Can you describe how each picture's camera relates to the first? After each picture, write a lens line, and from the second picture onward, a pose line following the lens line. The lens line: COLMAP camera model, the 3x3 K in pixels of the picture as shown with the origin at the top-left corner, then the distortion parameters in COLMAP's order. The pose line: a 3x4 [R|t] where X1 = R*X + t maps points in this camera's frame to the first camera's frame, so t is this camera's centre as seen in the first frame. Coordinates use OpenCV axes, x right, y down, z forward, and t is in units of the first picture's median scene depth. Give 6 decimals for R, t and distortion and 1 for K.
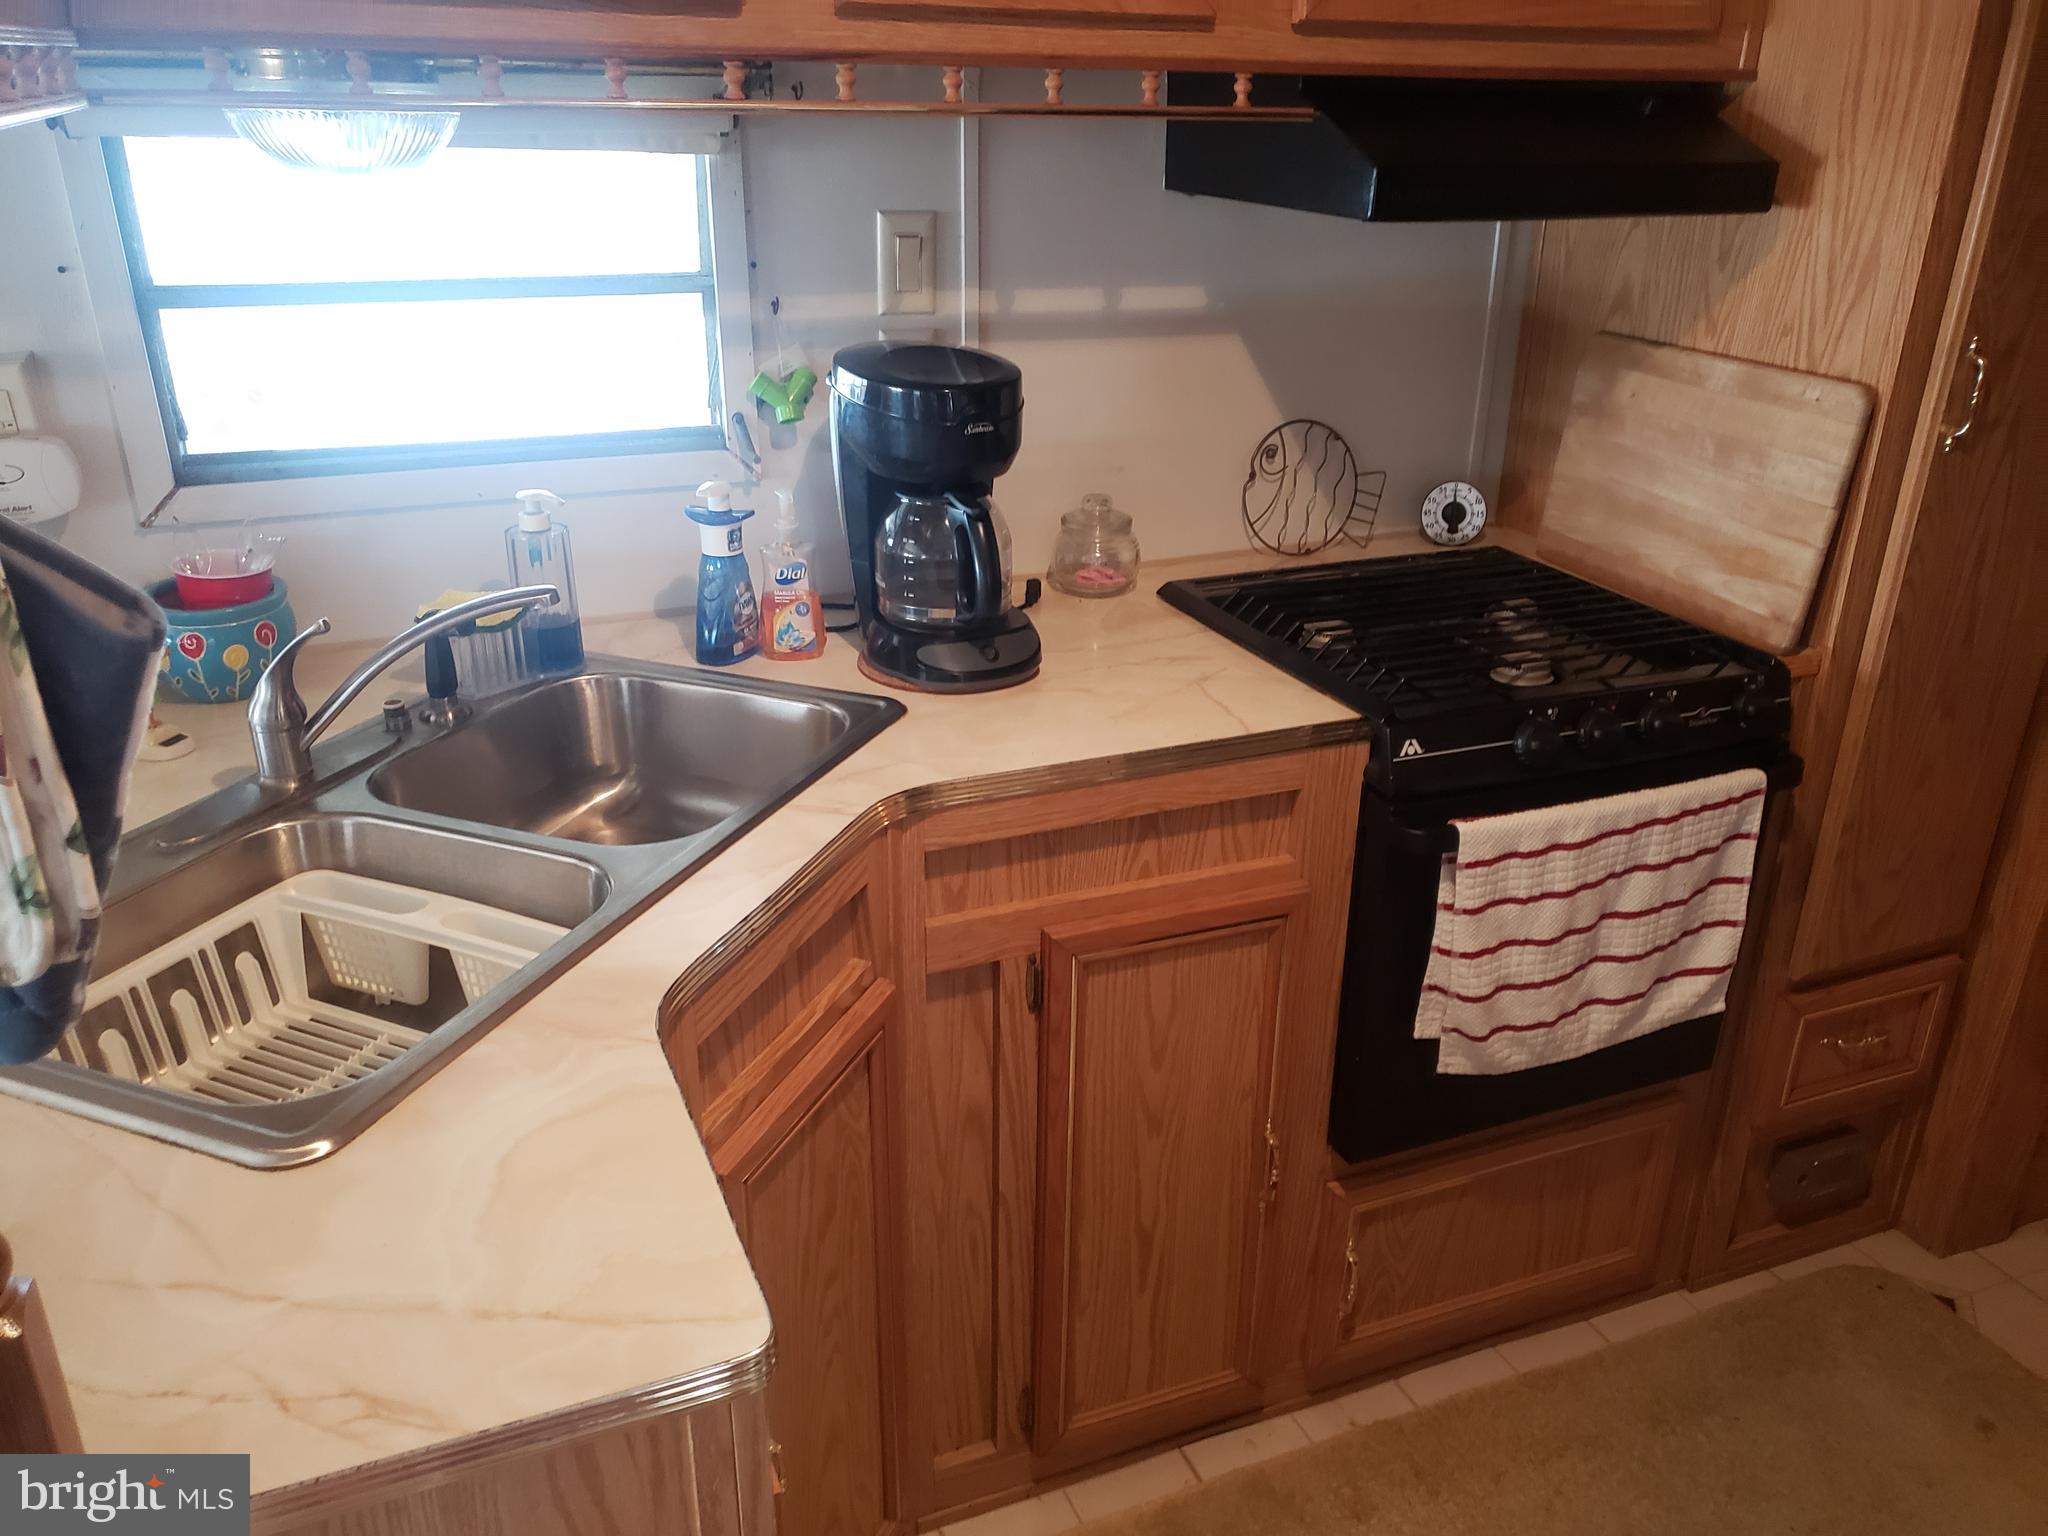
lens RADIAL K [[1610.1, 0, 1024.0], [0, 1610.1, 768.0], [0, 0, 1]] dist [0.102835, -0.160737]
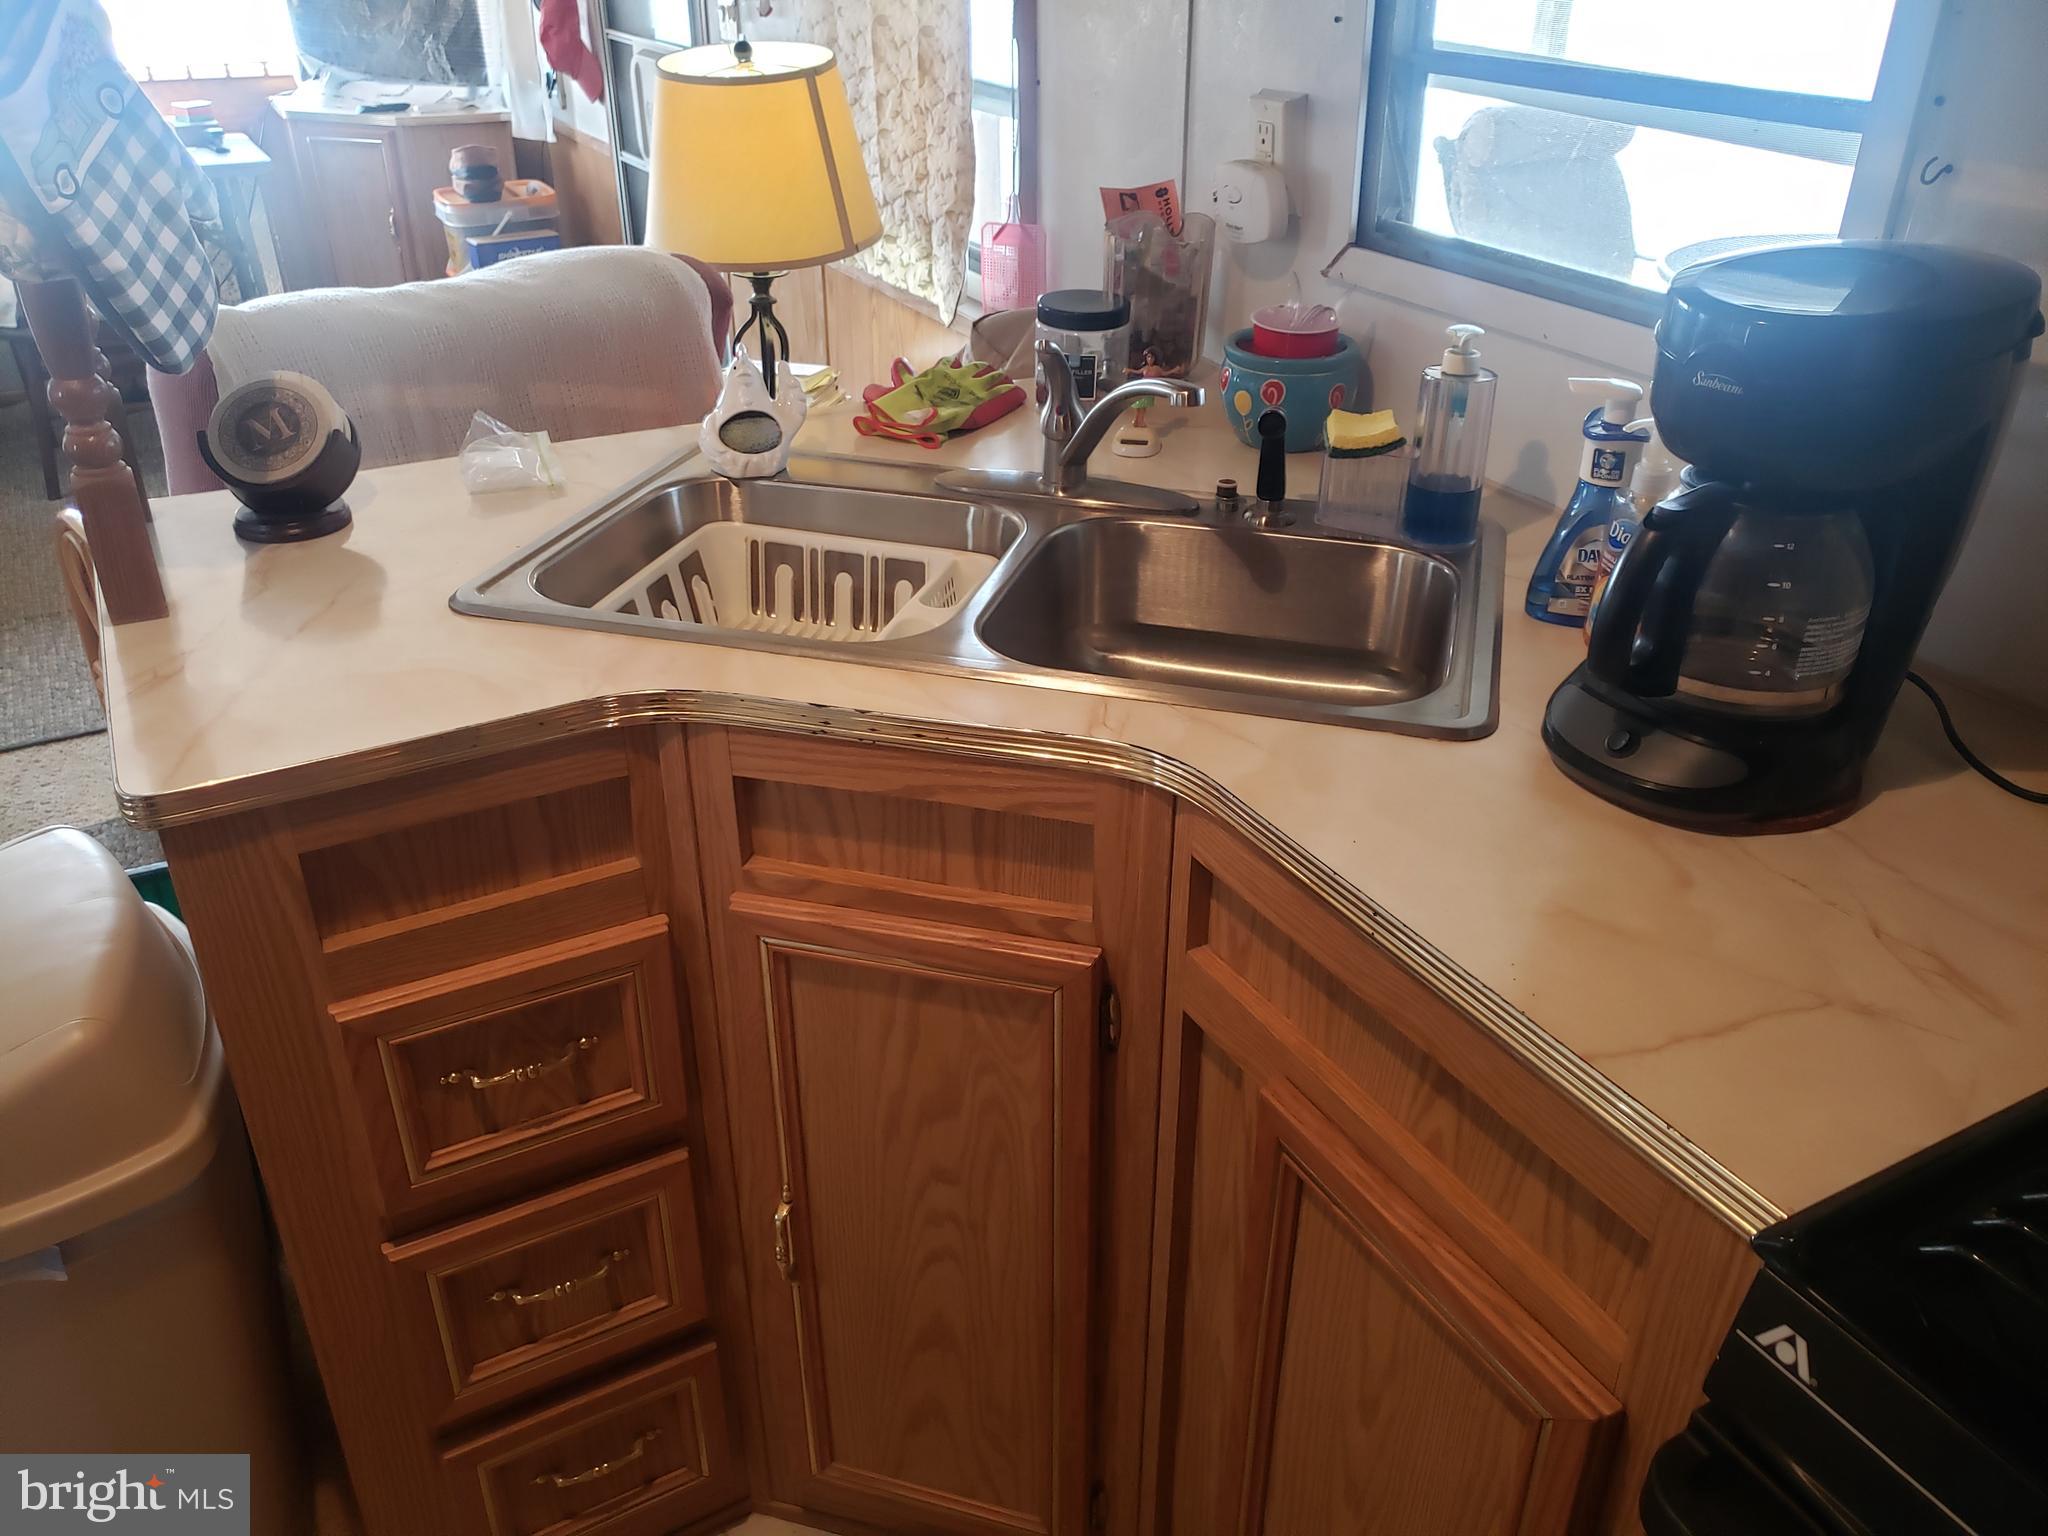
lens RADIAL K [[1610.1, 0, 1024.0], [0, 1610.1, 768.0], [0, 0, 1]] dist [0.102835, -0.160737]
pose [[0.105377, 0.467682, -0.877593, 0.512352], [-0.400713, 0.827657, 0.392954, -0.219550], [0.910123, 0.310255, 0.274622, 0.634910]]
